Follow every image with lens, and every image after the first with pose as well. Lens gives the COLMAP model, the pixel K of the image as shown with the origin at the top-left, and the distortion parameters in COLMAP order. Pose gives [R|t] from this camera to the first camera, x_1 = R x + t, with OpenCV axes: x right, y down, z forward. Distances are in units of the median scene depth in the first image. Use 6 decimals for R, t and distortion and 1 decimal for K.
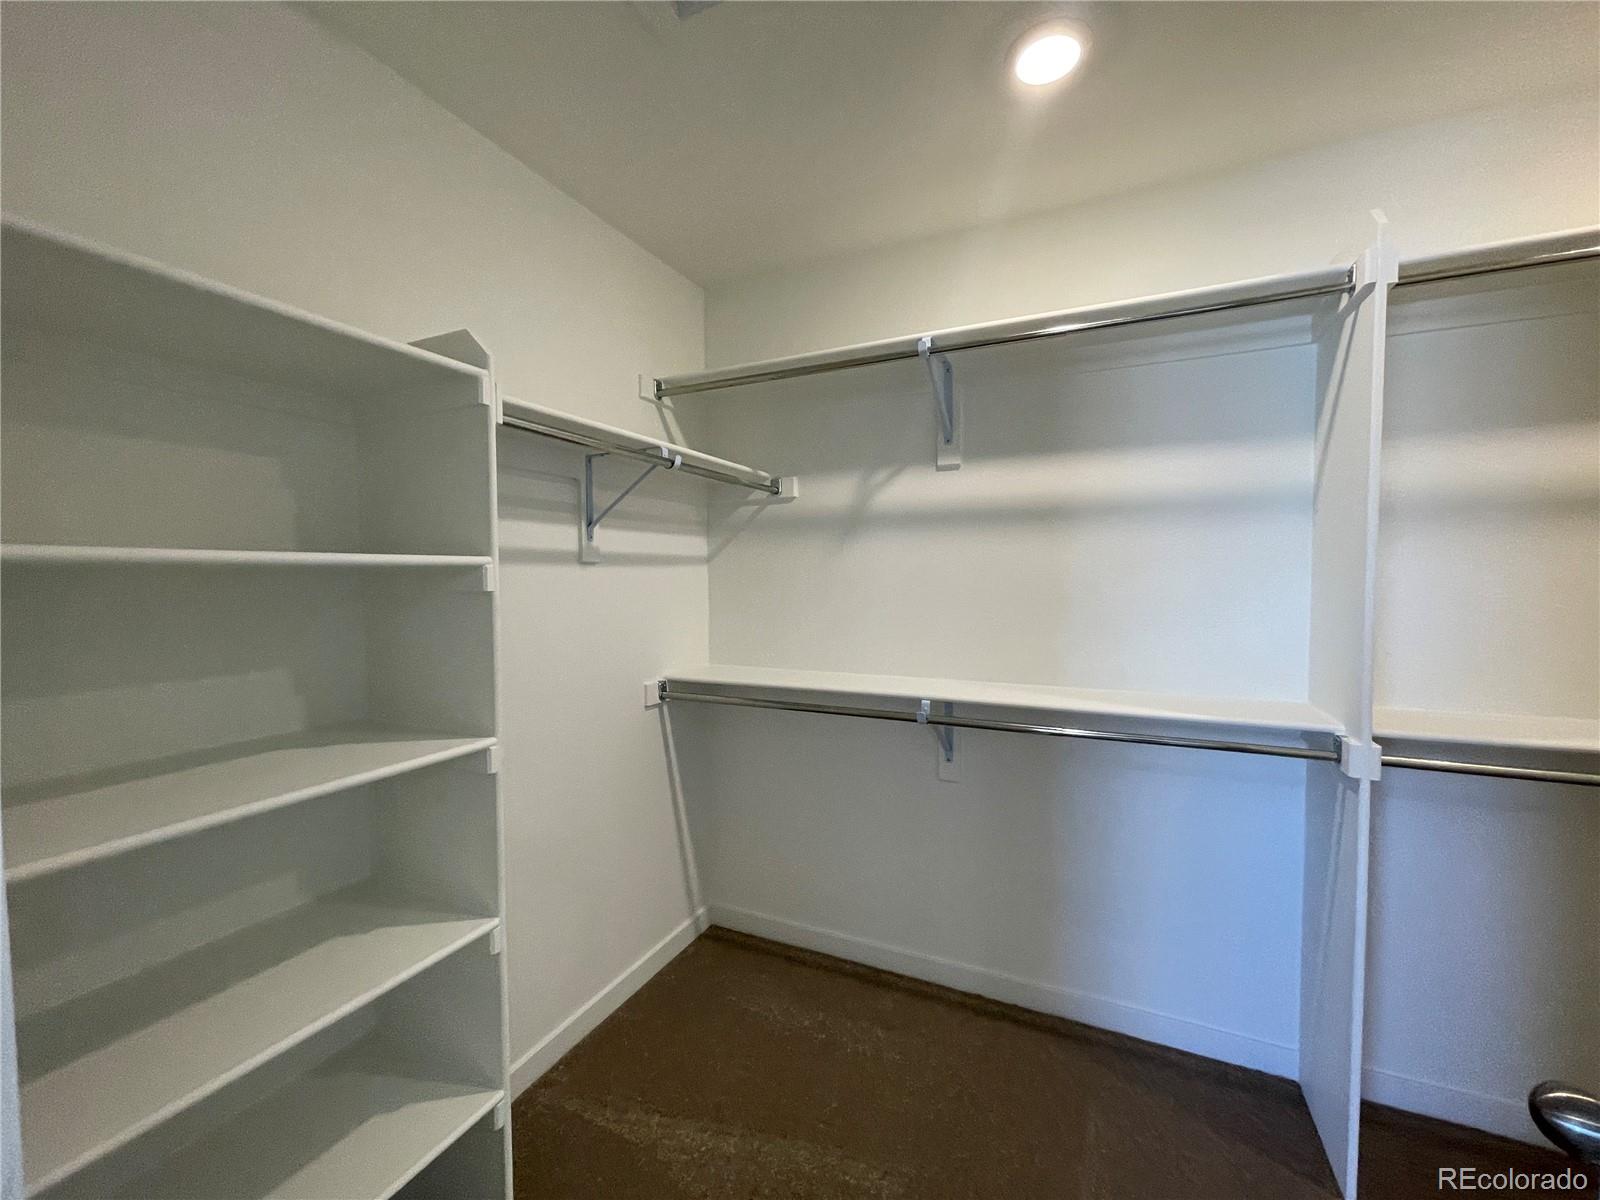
lens RADIAL K [[642.8, 0, 792.4], [0, 642.8, 602.1], [0, 0, 1]] dist [-0.000060, 0.000155]
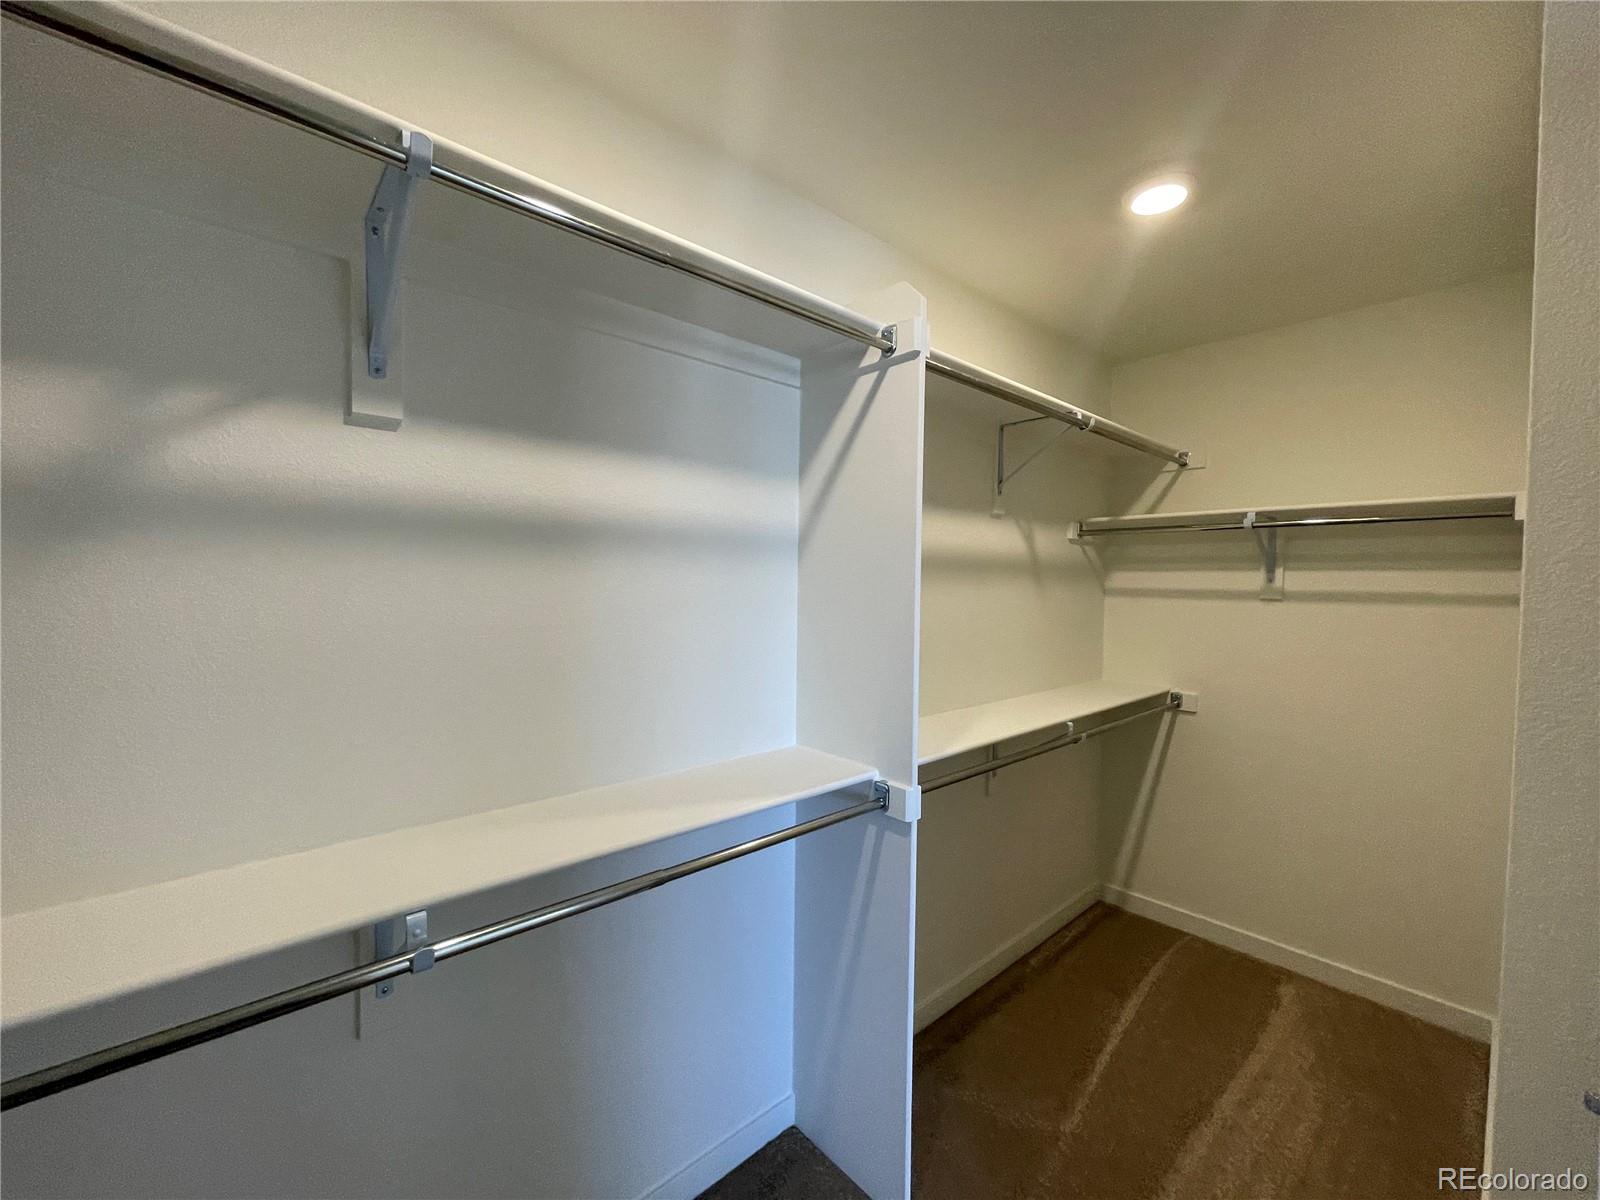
lens RADIAL K [[642.8, 0, 792.4], [0, 642.8, 602.1], [0, 0, 1]] dist [-0.000060, 0.000155]
pose [[0.392137, -0.021388, 0.919658, -0.115739], [0.020286, 0.999688, 0.014599, -0.078225], [-0.919683, 0.012931, 0.392448, 0.579449]]
